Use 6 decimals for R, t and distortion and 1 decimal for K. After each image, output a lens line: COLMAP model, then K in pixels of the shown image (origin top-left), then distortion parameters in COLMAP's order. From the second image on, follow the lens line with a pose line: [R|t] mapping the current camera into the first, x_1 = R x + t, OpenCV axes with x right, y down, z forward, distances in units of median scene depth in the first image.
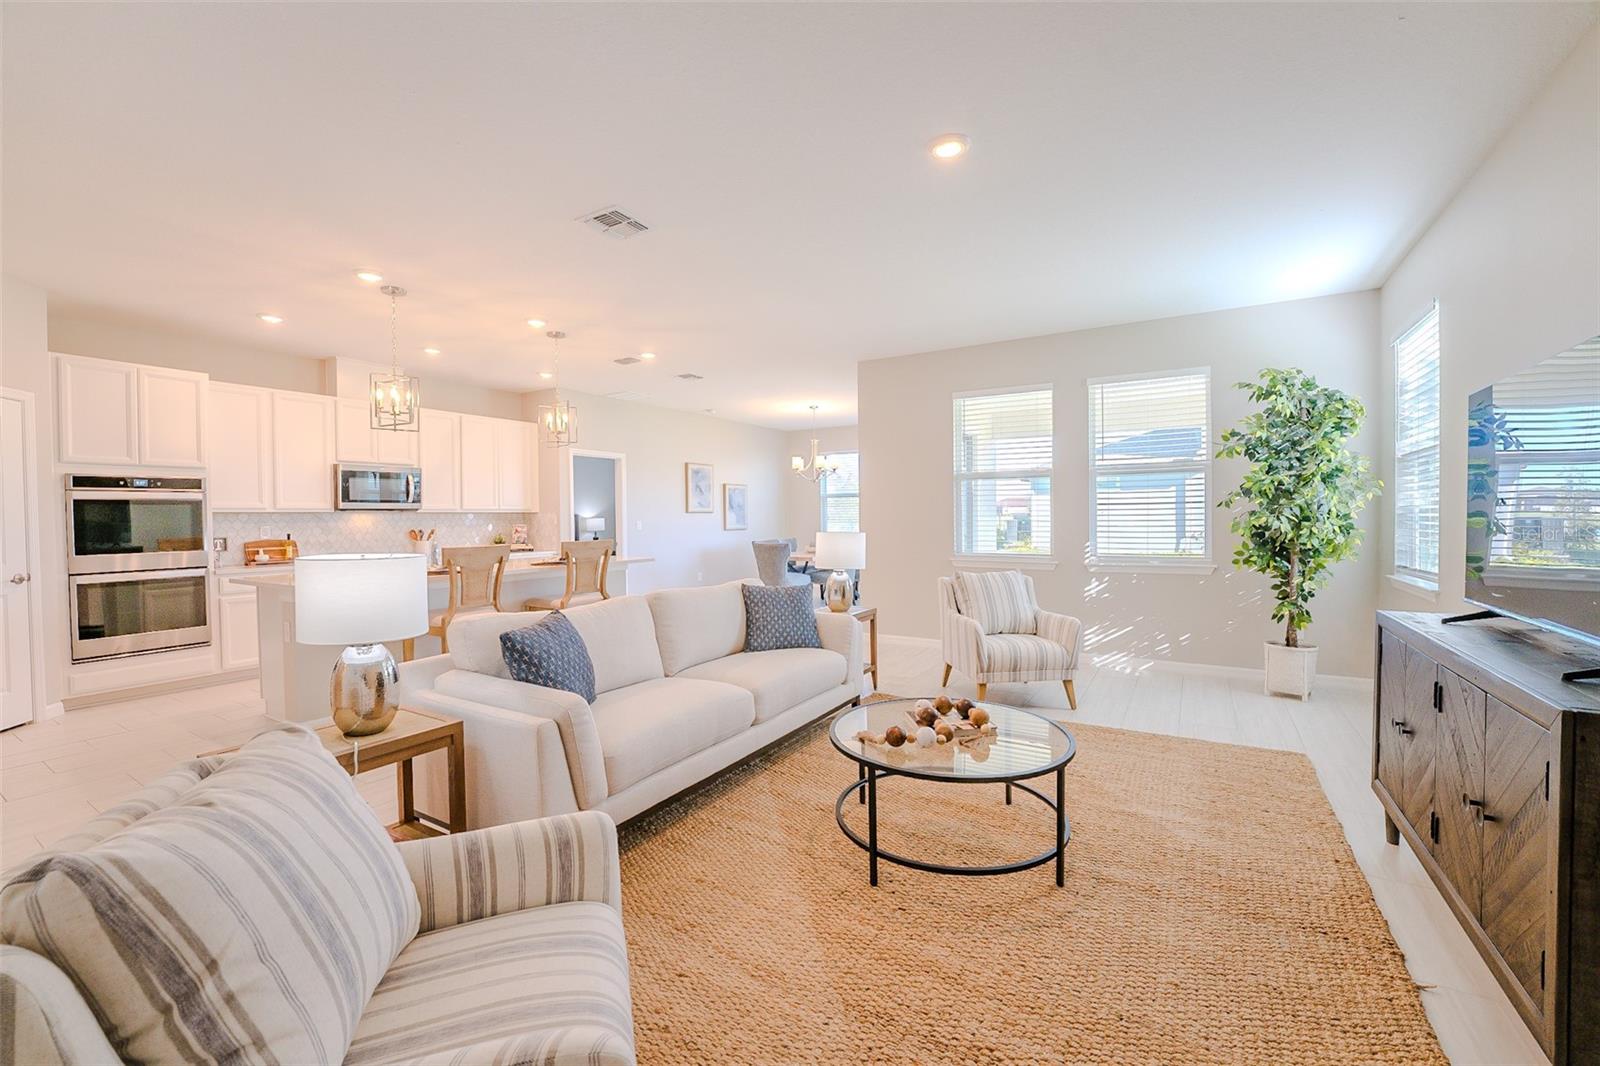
lens RADIAL K [[650.2, 0, 795.7], [0, 650.2, 525.2], [0, 0, 1]] dist [-0.028383, 0.000203]
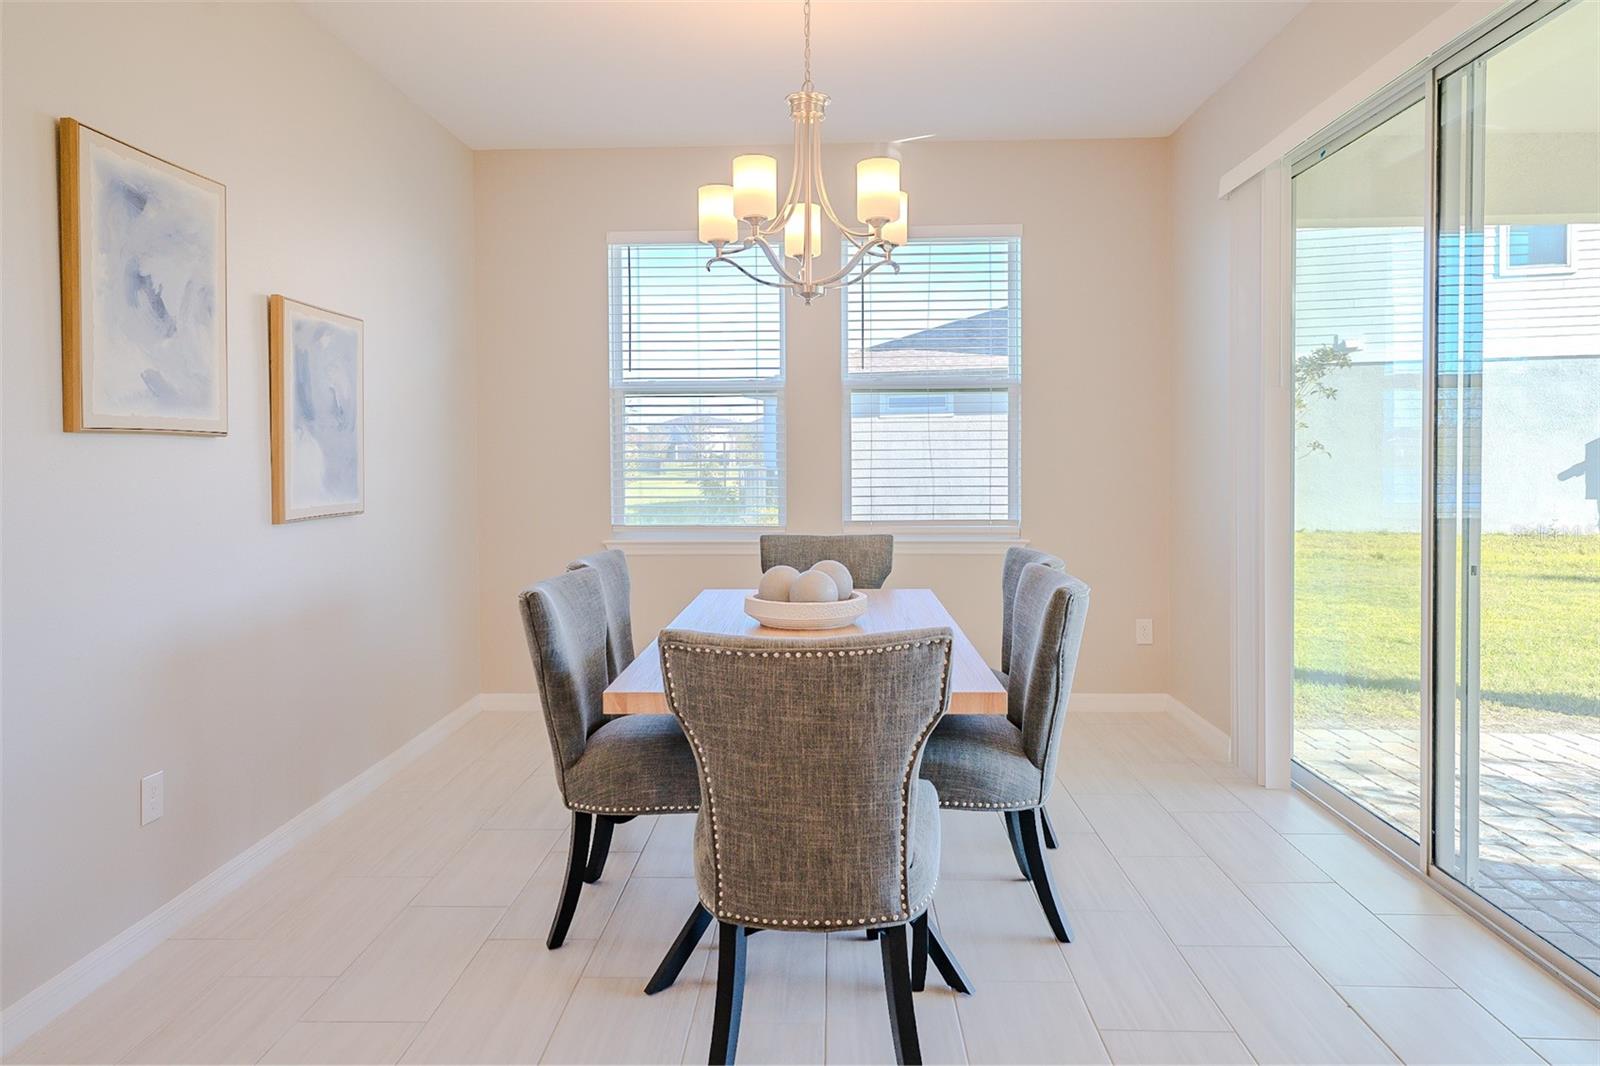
lens RADIAL K [[1007.2, 0, 800.8], [0, 1007.2, 478.1], [0, 0, 1]] dist [-0.038787, -0.000315]
pose [[0.869460, -0.004047, 0.493988, -0.217908], [0.001467, 0.999983, 0.005610, -0.014994], [-0.494002, -0.004153, 0.869451, 1.170016]]
